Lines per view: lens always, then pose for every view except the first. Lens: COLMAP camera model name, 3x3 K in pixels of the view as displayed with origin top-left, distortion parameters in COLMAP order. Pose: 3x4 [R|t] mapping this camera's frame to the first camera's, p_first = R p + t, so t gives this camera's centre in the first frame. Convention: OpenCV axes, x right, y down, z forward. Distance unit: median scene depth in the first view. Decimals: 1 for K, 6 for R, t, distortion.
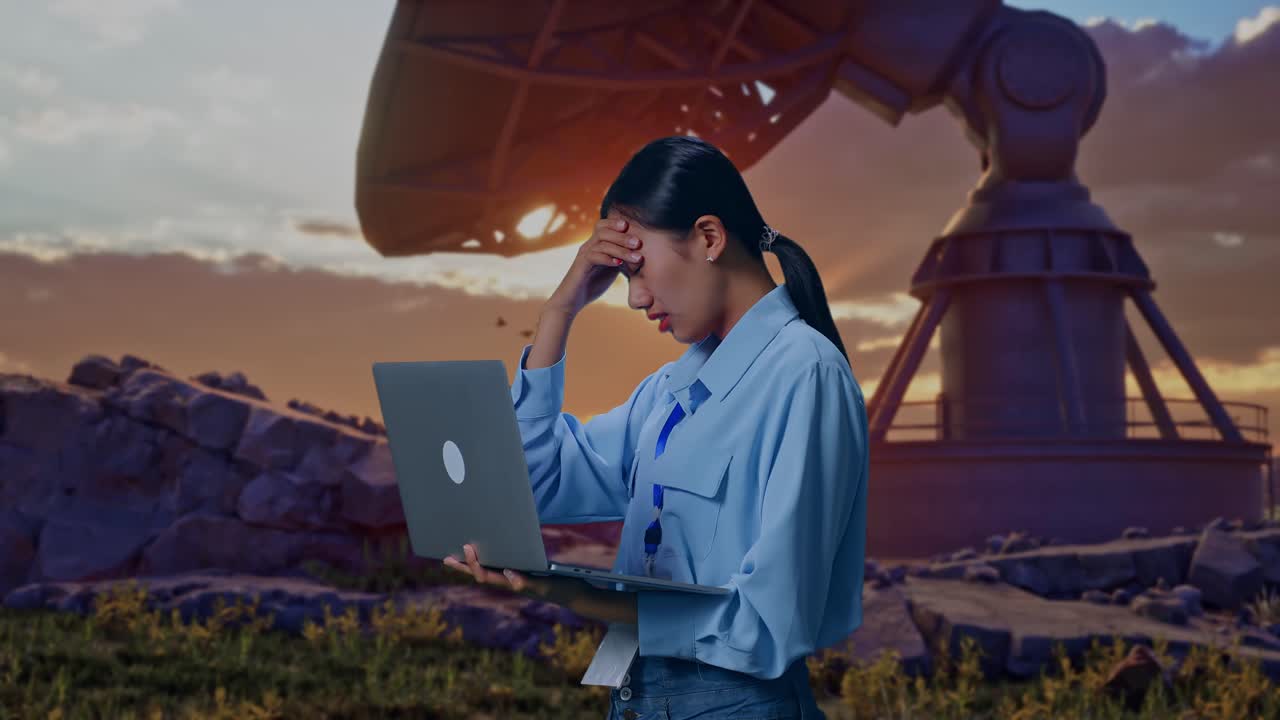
lens RADIAL K [[1999.4, 0, 640.0], [0, 1999.4, 360.0], [0, 0, 1]] dist [0.006970, -0.051771]
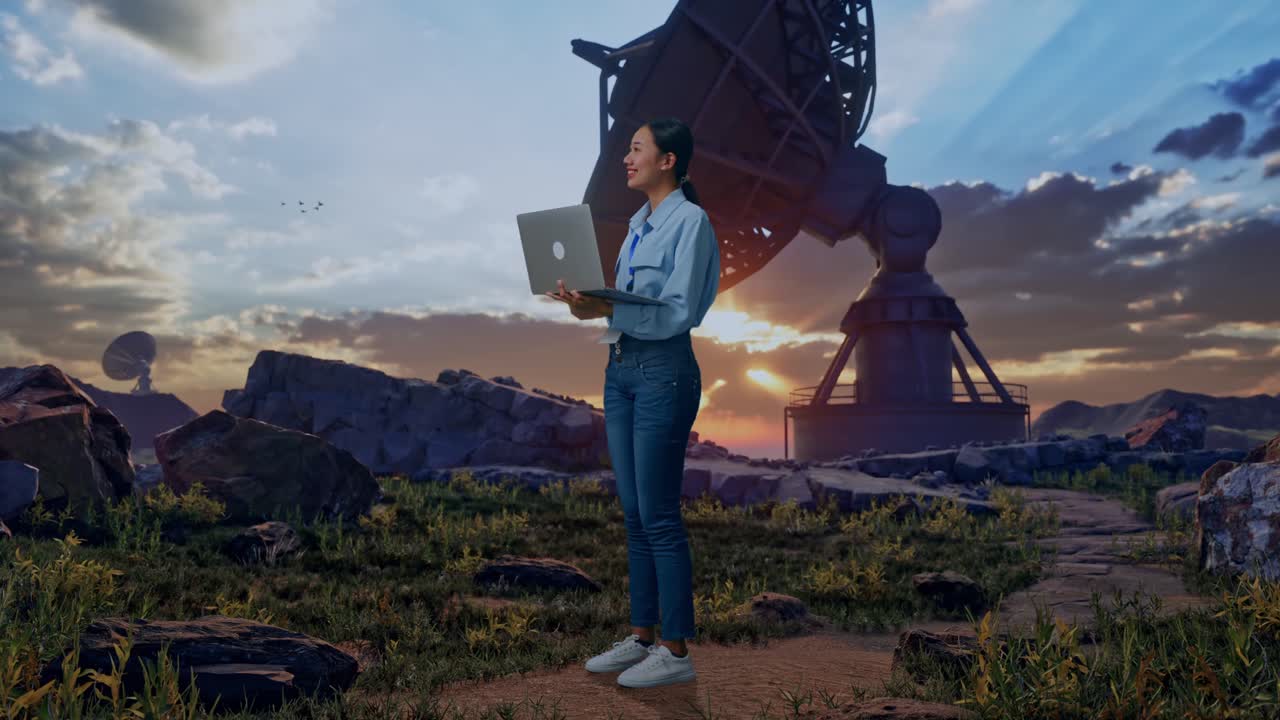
lens RADIAL K [[1999.4, 0, 640.0], [0, 1999.4, 360.0], [0, 0, 1]] dist [0.006970, -0.051771]
pose [[0.990868, -0.008474, -0.134568, 0.255298], [0.011812, 0.999641, 0.024030, -0.067004], [0.134317, -0.025401, 0.990613, -1.252158]]
